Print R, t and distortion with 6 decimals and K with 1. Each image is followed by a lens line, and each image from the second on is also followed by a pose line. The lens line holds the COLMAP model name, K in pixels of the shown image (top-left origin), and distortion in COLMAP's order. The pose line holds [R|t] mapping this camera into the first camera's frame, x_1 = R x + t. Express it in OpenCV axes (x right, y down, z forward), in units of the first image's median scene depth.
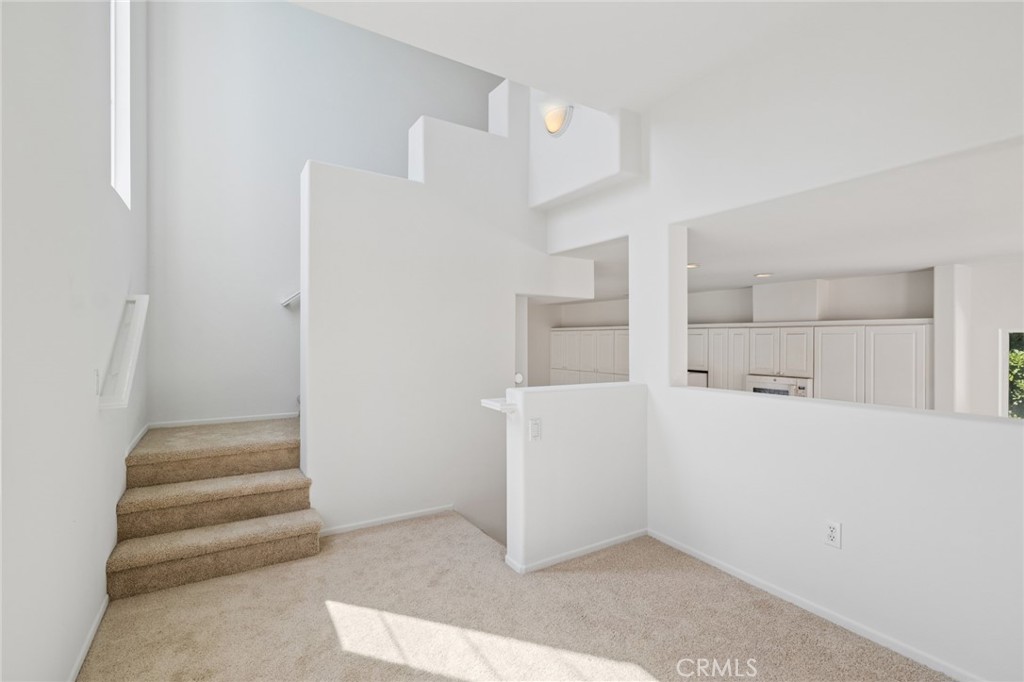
lens RADIAL K [[468.3, 0, 513.0], [0, 468.3, 344.3], [0, 0, 1]] dist [-0.000386, -0.000297]
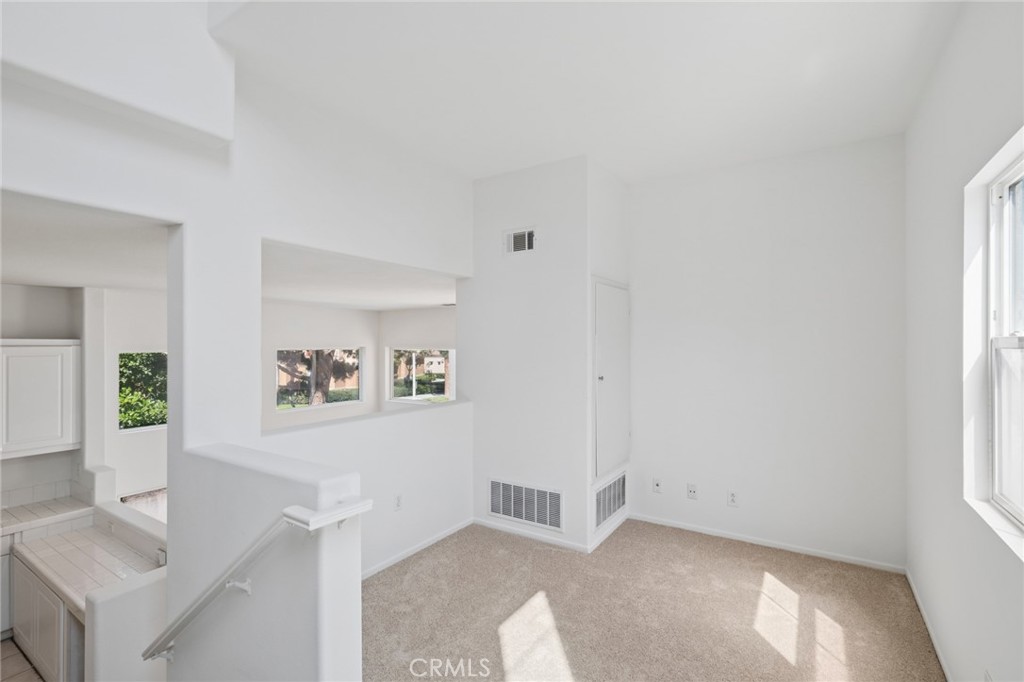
lens RADIAL K [[468.3, 0, 513.0], [0, 468.3, 344.3], [0, 0, 1]] dist [-0.000386, -0.000297]
pose [[-0.423007, -0.001012, 0.906126, -0.303596], [0.010328, 0.999929, 0.005938, -0.035479], [-0.906067, 0.011870, -0.422967, 0.493542]]
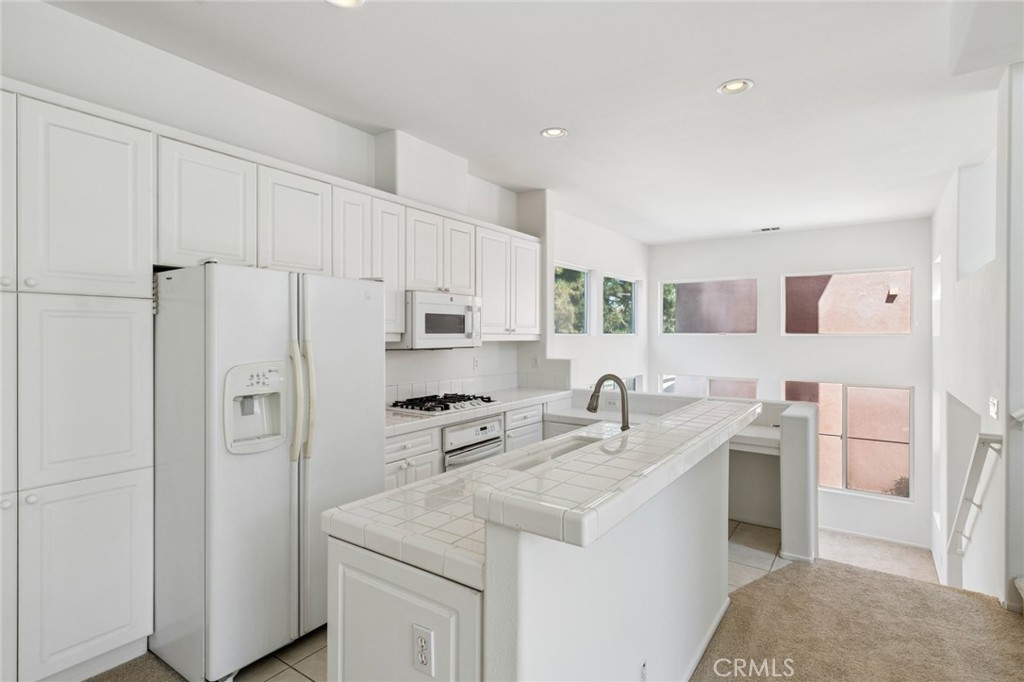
lens RADIAL K [[513.8, 0, 513.0], [0, 513.8, 336.5], [0, 0, 1]] dist [0.010361, -0.000582]
pose [[-0.394929, -0.005414, 0.918696, -0.107197], [0.006669, 0.999939, 0.008760, 0.126426], [-0.918687, 0.009587, -0.394869, 1.251844]]
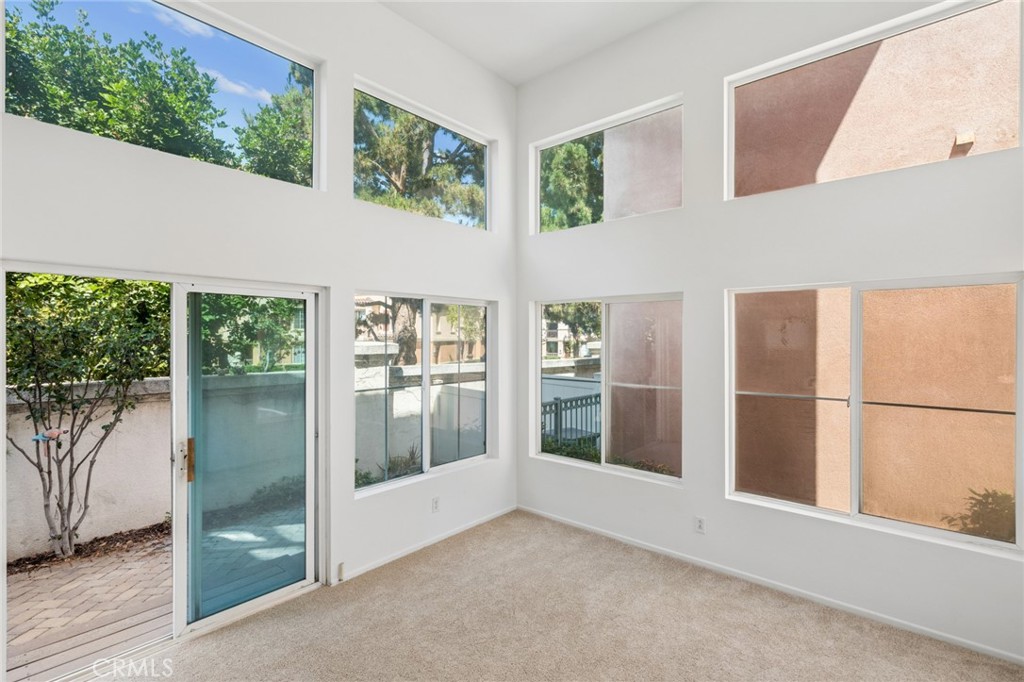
lens RADIAL K [[471.1, 0, 512.0], [0, 471.1, 341.0], [0, 0, 1]] dist [0.002038, 0.000289]
pose [[-0.292850, -0.005073, 0.956145, 0.348145], [0.006499, 0.999952, 0.007296, 0.318945], [-0.956136, 0.008351, -0.292803, 0.517218]]
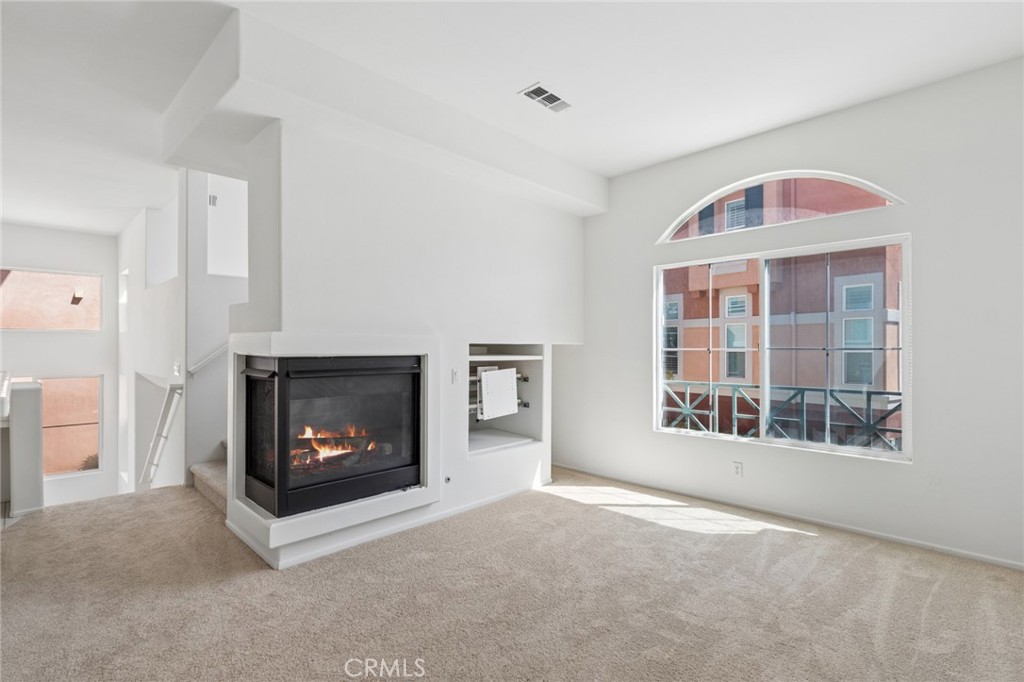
lens RADIAL K [[479.1, 0, 513.8], [0, 479.1, 345.1], [0, 0, 1]] dist [0.000898, -0.000085]
pose [[-0.970889, -0.003722, -0.239501, -0.165293], [-0.005777, 0.999952, 0.007879, 0.160780], [0.239460, 0.009033, -0.970864, 1.499006]]
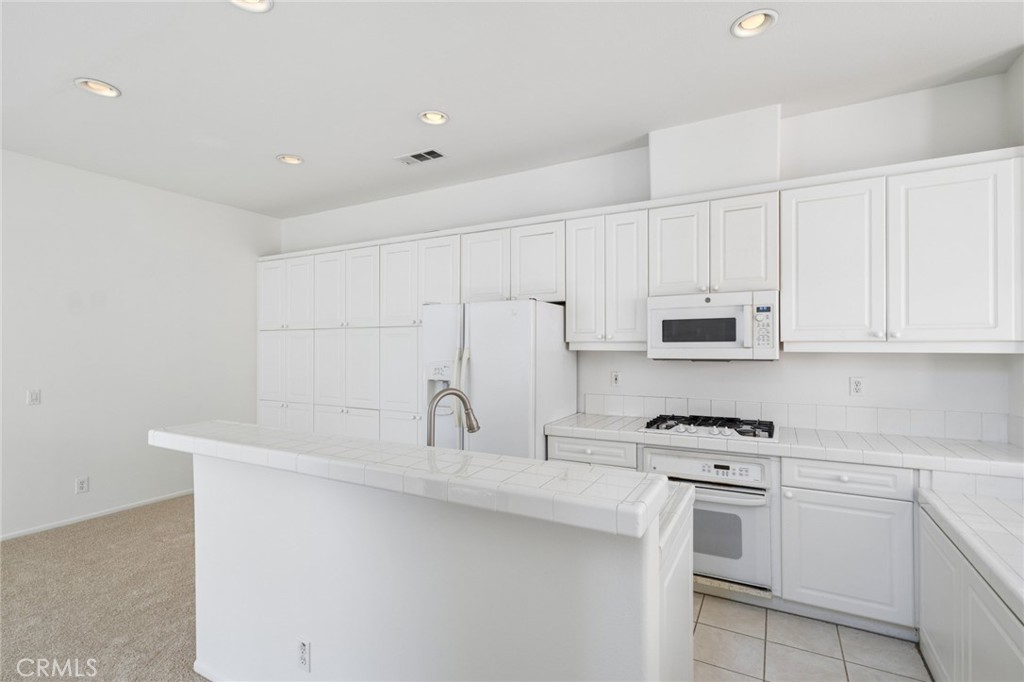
lens RADIAL K [[478.7, 0, 512.0], [0, 478.7, 341.0], [0, 0, 1]] dist [0.003612, 0.001111]
pose [[0.875875, -0.002062, 0.482534, 0.126230], [0.010068, 0.999851, -0.014003, 0.132453], [-0.482433, 0.017124, 0.875765, 0.677009]]
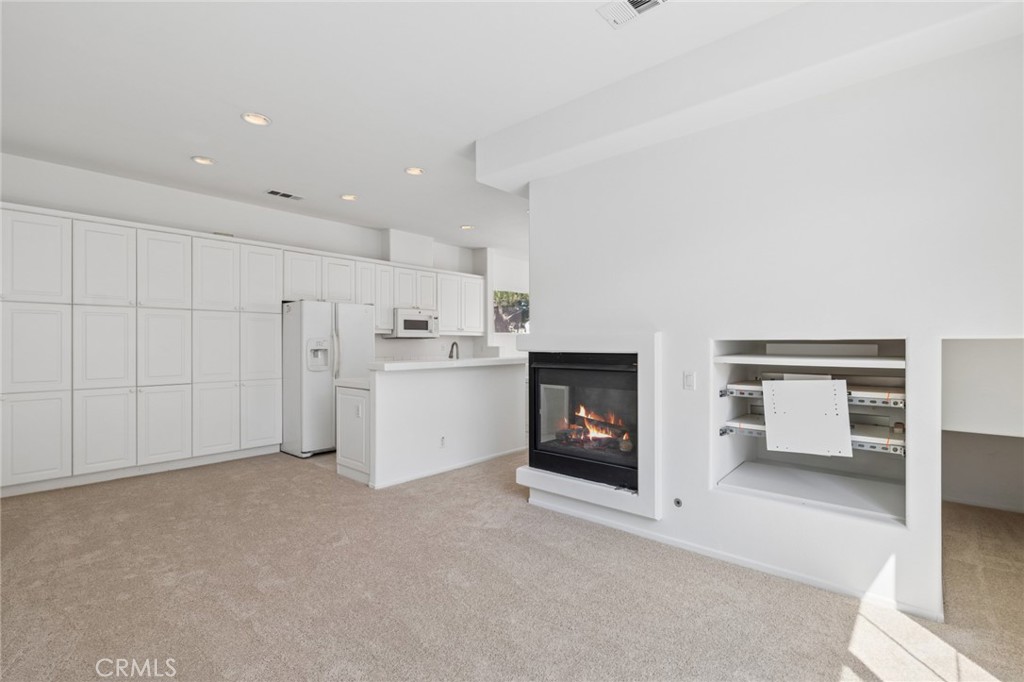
lens RADIAL K [[468.3, 0, 513.0], [0, 468.3, 344.3], [0, 0, 1]] dist [-0.000386, -0.000297]
pose [[-0.285327, -0.000352, 0.958430, -0.706563], [0.010957, 0.999933, 0.003629, 0.164846], [-0.958368, 0.011537, -0.285304, 1.168341]]
